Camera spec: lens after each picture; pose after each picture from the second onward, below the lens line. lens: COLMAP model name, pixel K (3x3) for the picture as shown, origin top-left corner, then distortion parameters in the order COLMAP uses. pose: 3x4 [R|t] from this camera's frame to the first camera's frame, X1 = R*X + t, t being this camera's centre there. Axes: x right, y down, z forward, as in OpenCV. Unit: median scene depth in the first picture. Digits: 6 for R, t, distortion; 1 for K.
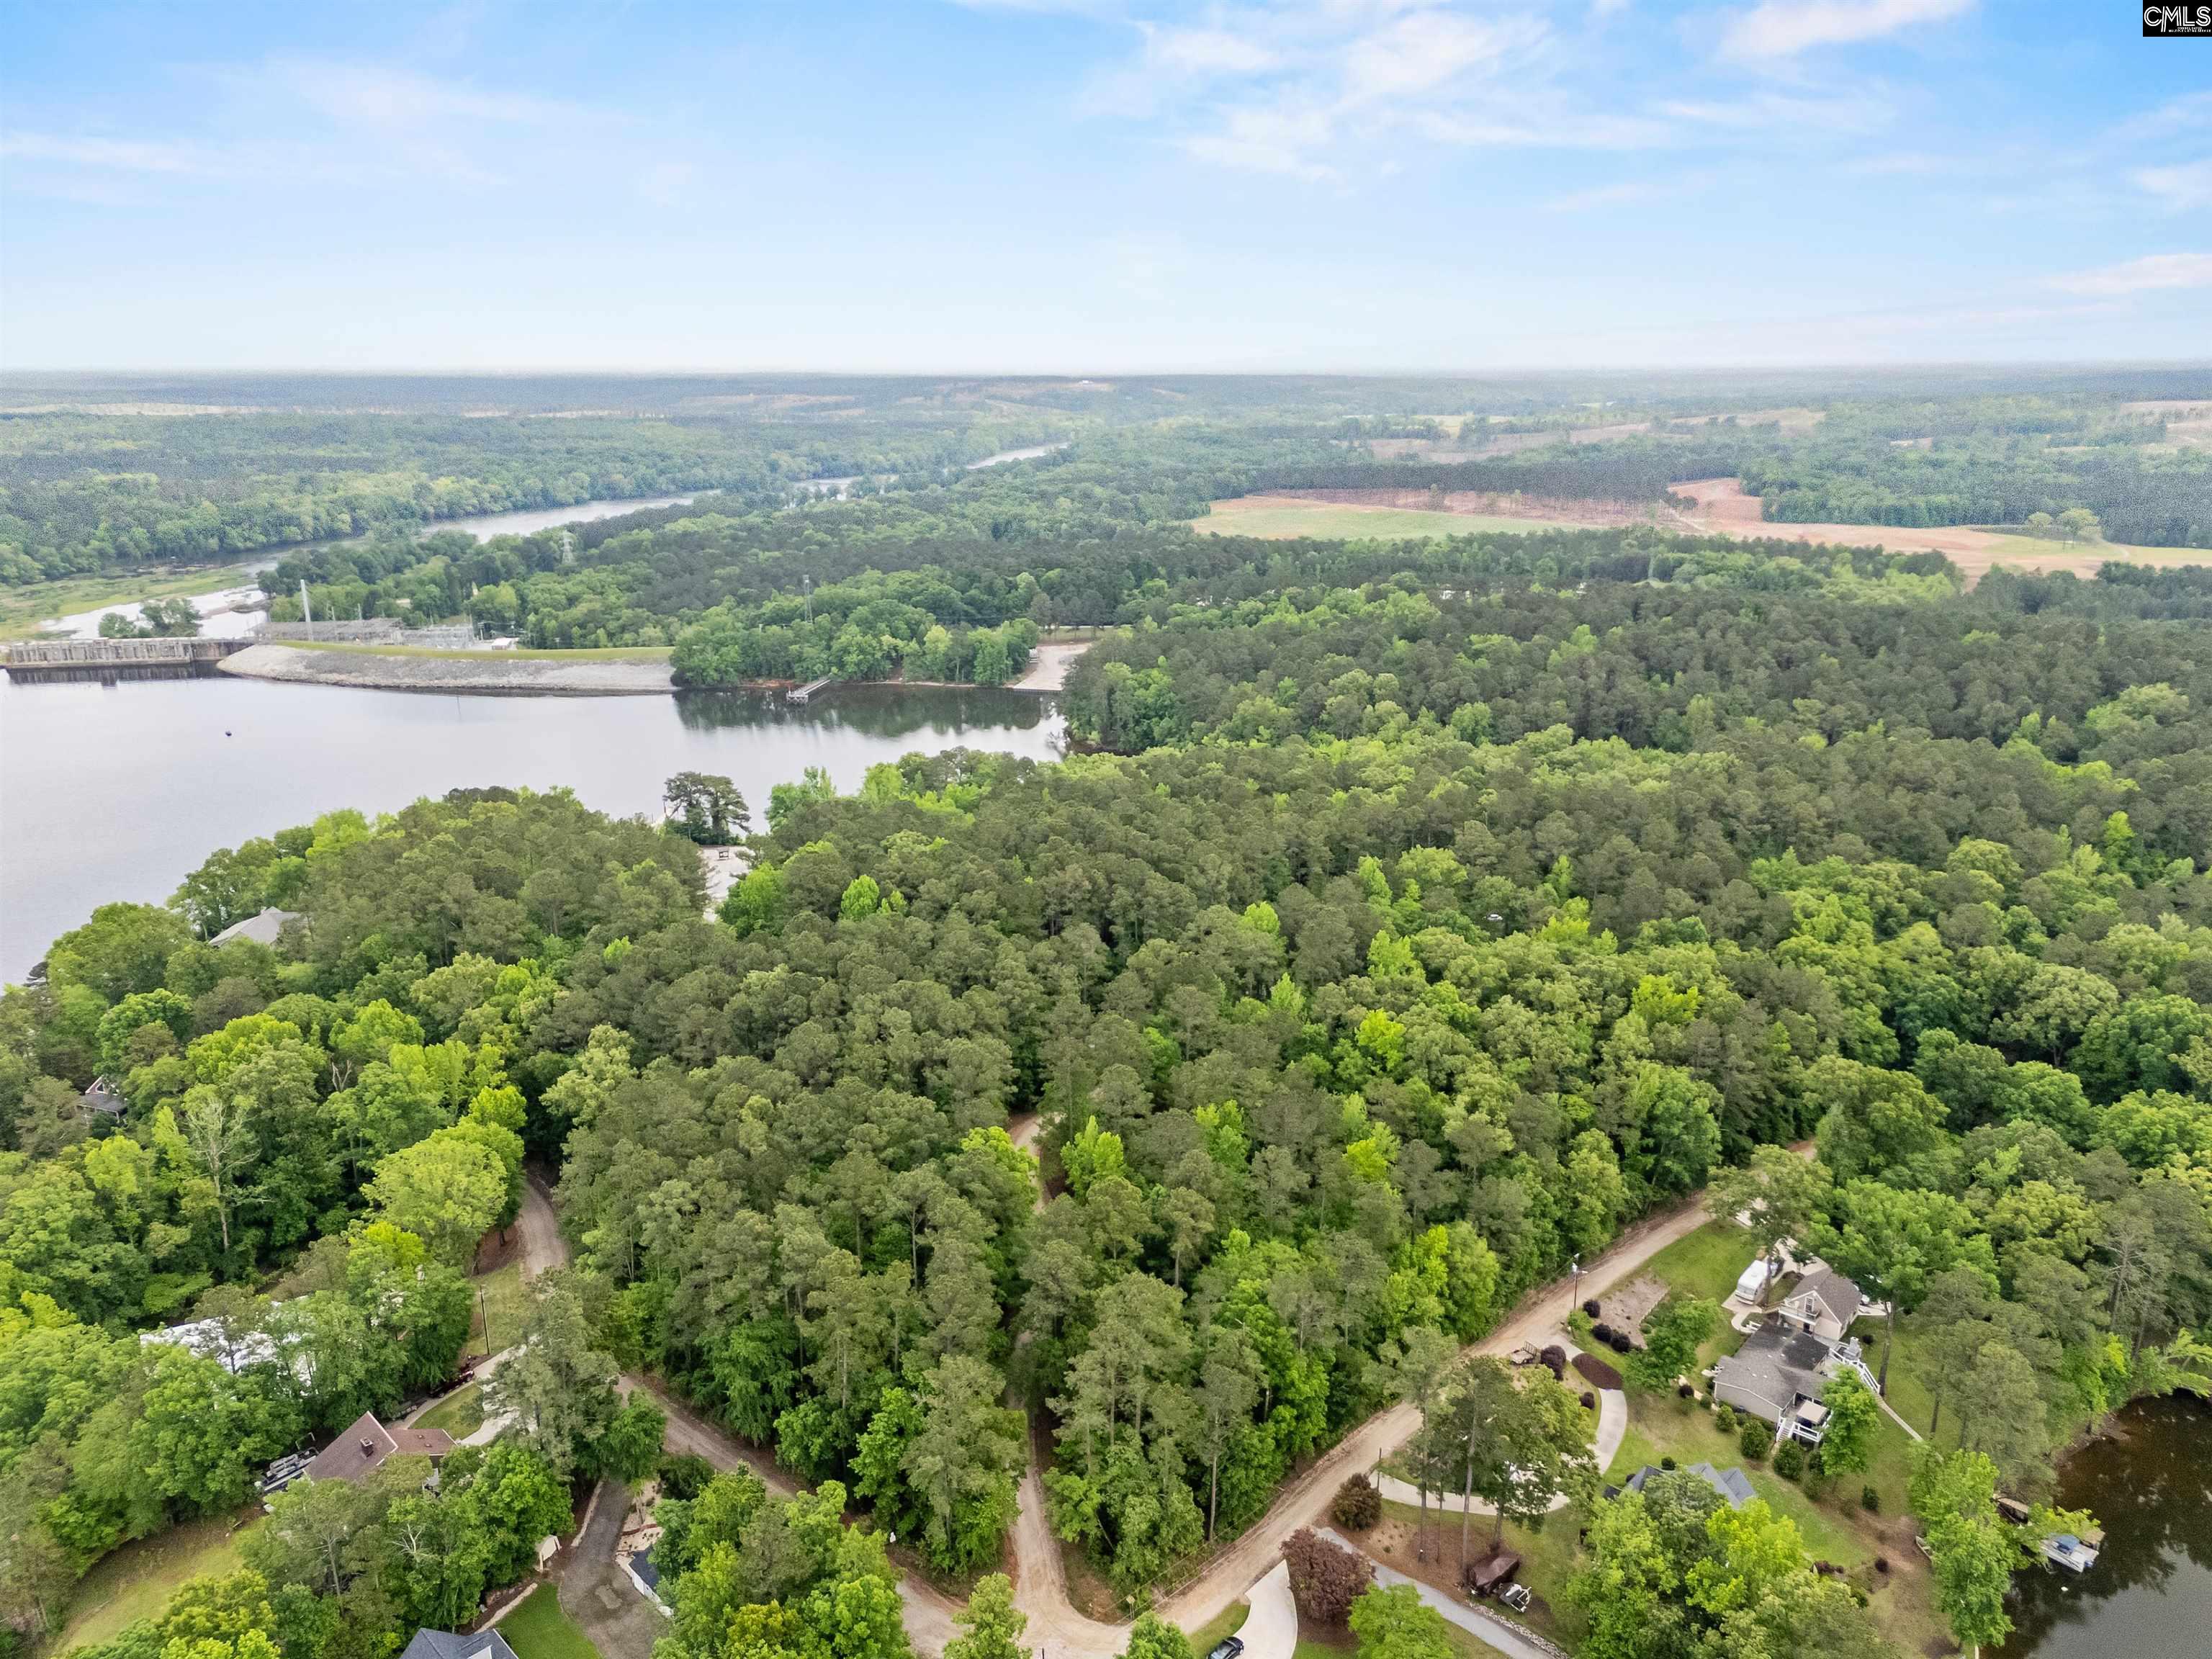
lens RADIAL K [[1550.8, 0, 1106.0], [0, 1550.8, 829.5], [0, 0, 1]] dist [0.071472, -0.057964]
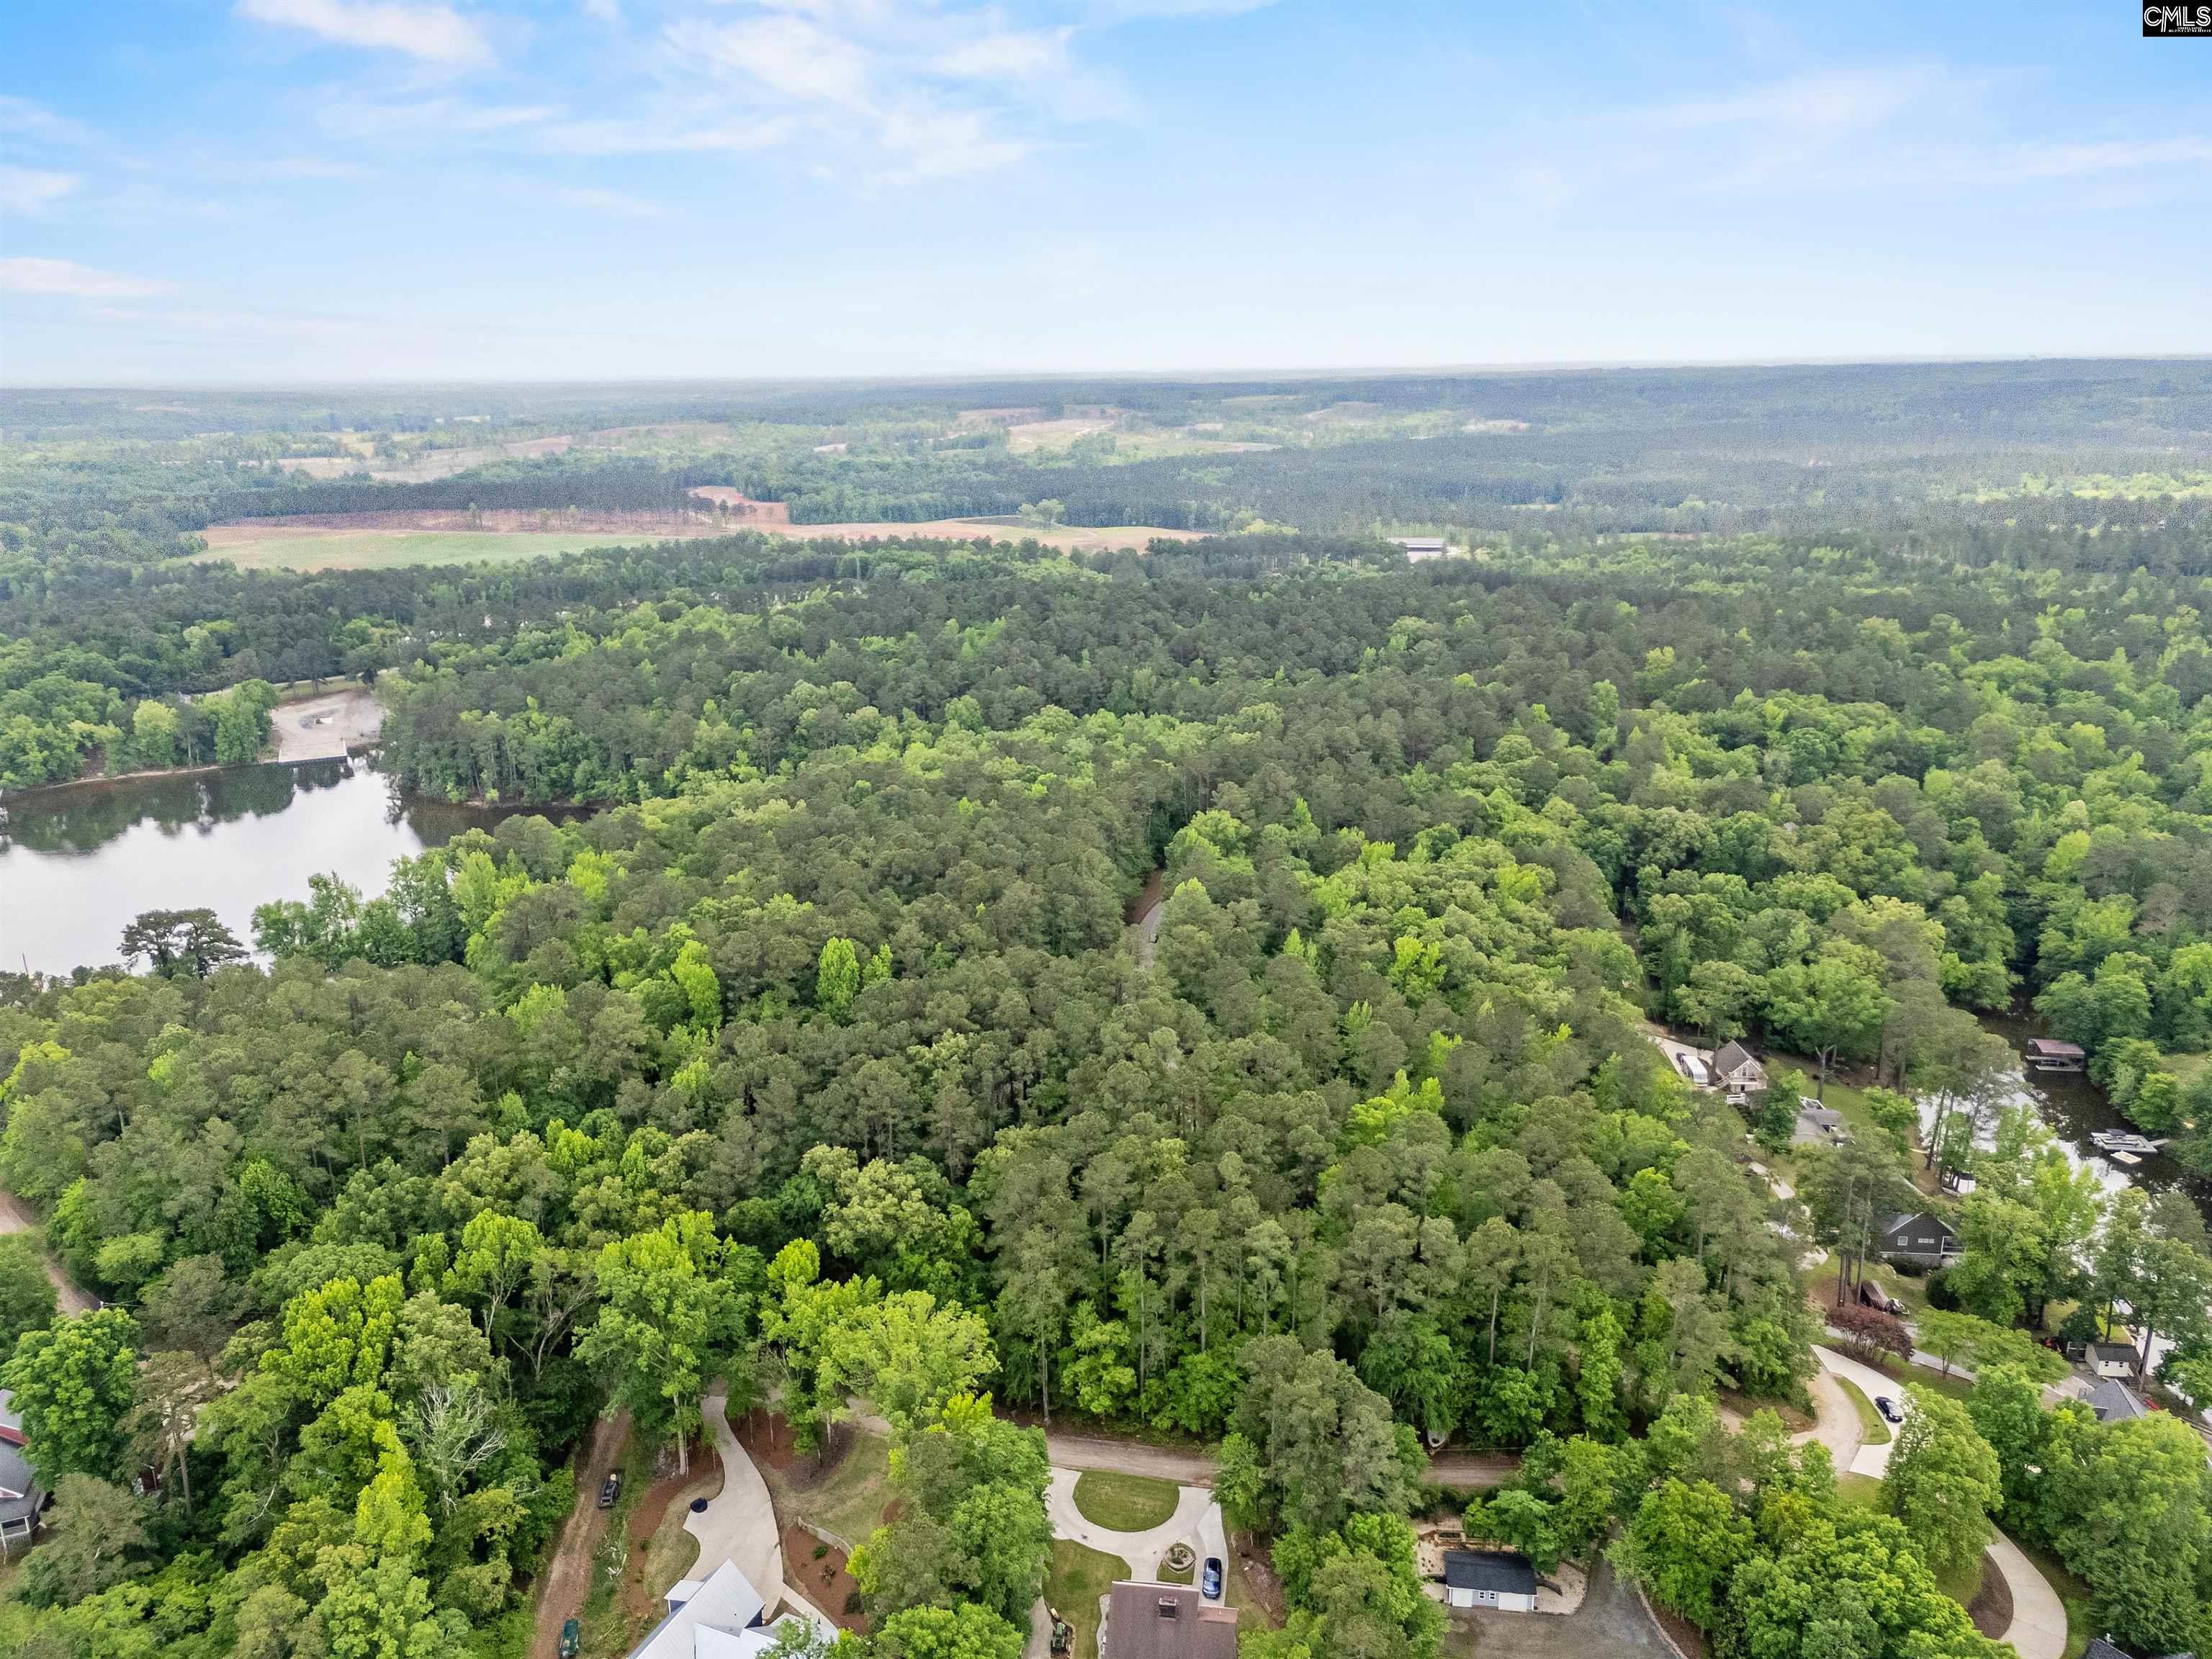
lens RADIAL K [[1550.8, 0, 1106.0], [0, 1550.8, 829.5], [0, 0, 1]] dist [0.071472, -0.057964]
pose [[0.768234, -0.182283, 0.613669, -0.239243], [0.187018, 0.980691, 0.057181, -0.020356], [-0.612242, 0.070839, 0.787490, 0.063989]]
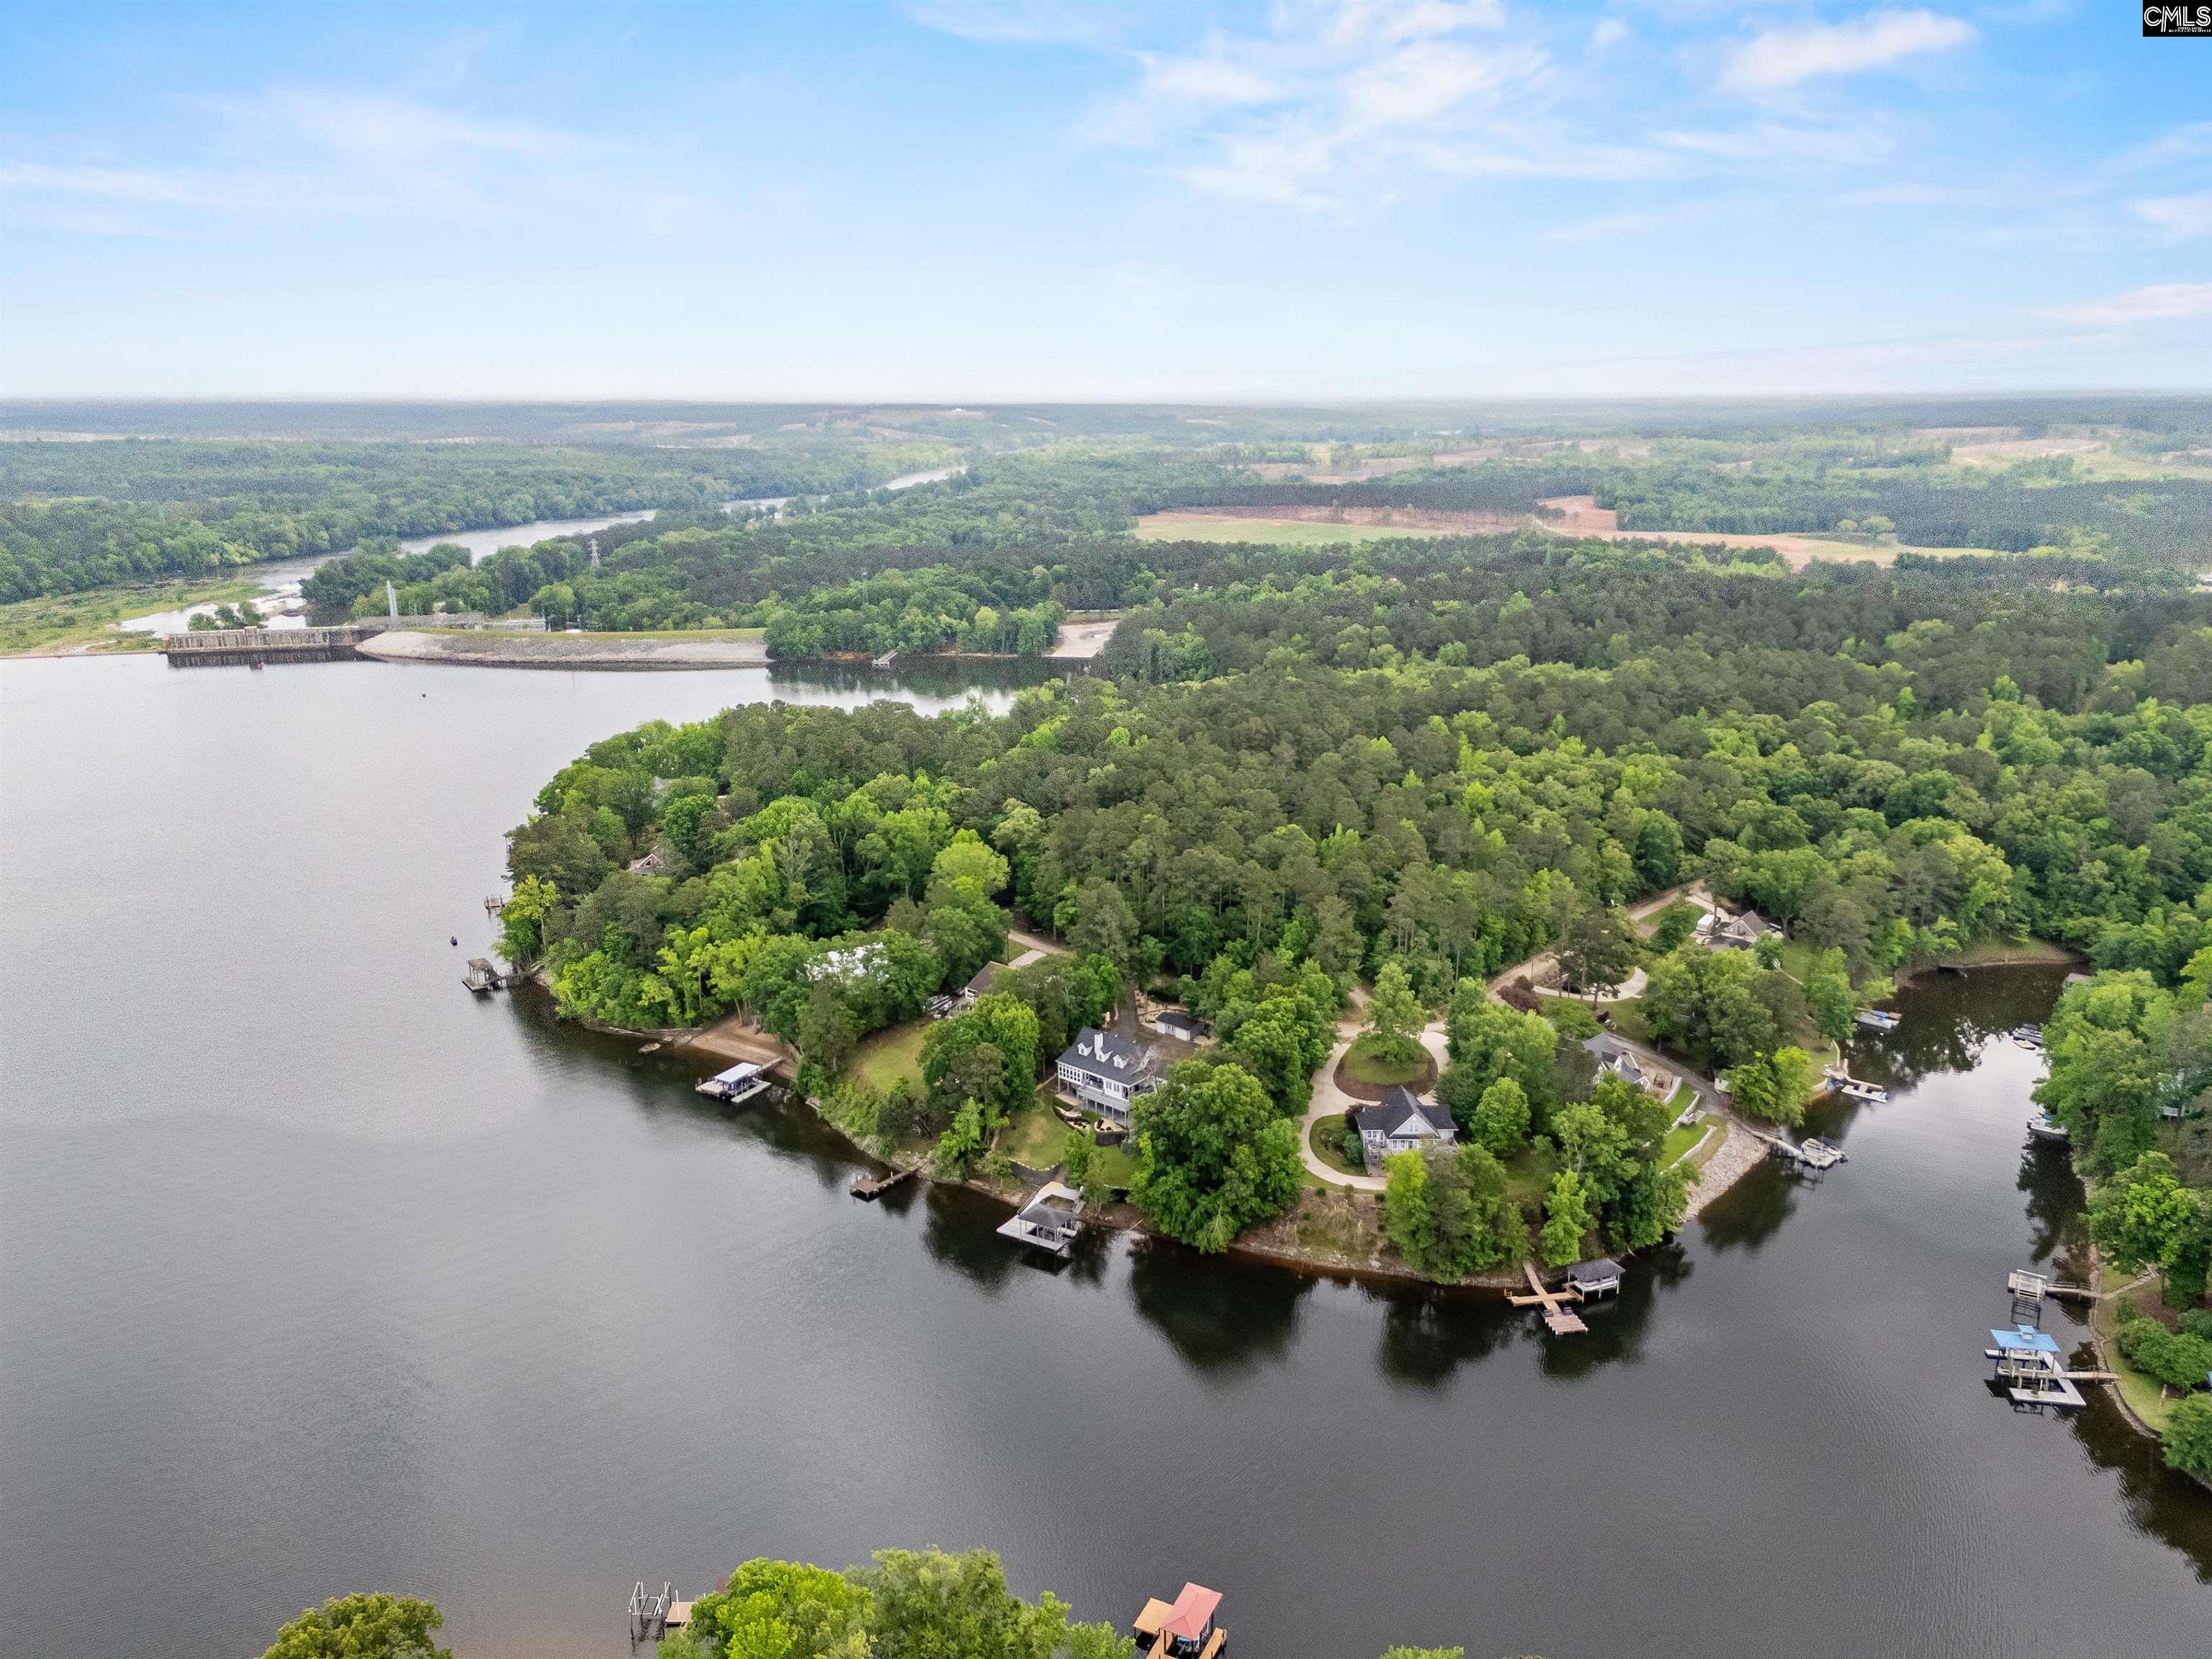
lens RADIAL K [[1550.8, 0, 1106.0], [0, 1550.8, 829.5], [0, 0, 1]] dist [0.071472, -0.057964]
pose [[0.995700, -0.023366, 0.089641, -0.126797], [0.024892, 0.999563, -0.015946, 0.063686], [-0.089230, 0.018109, 0.995846, -0.209056]]
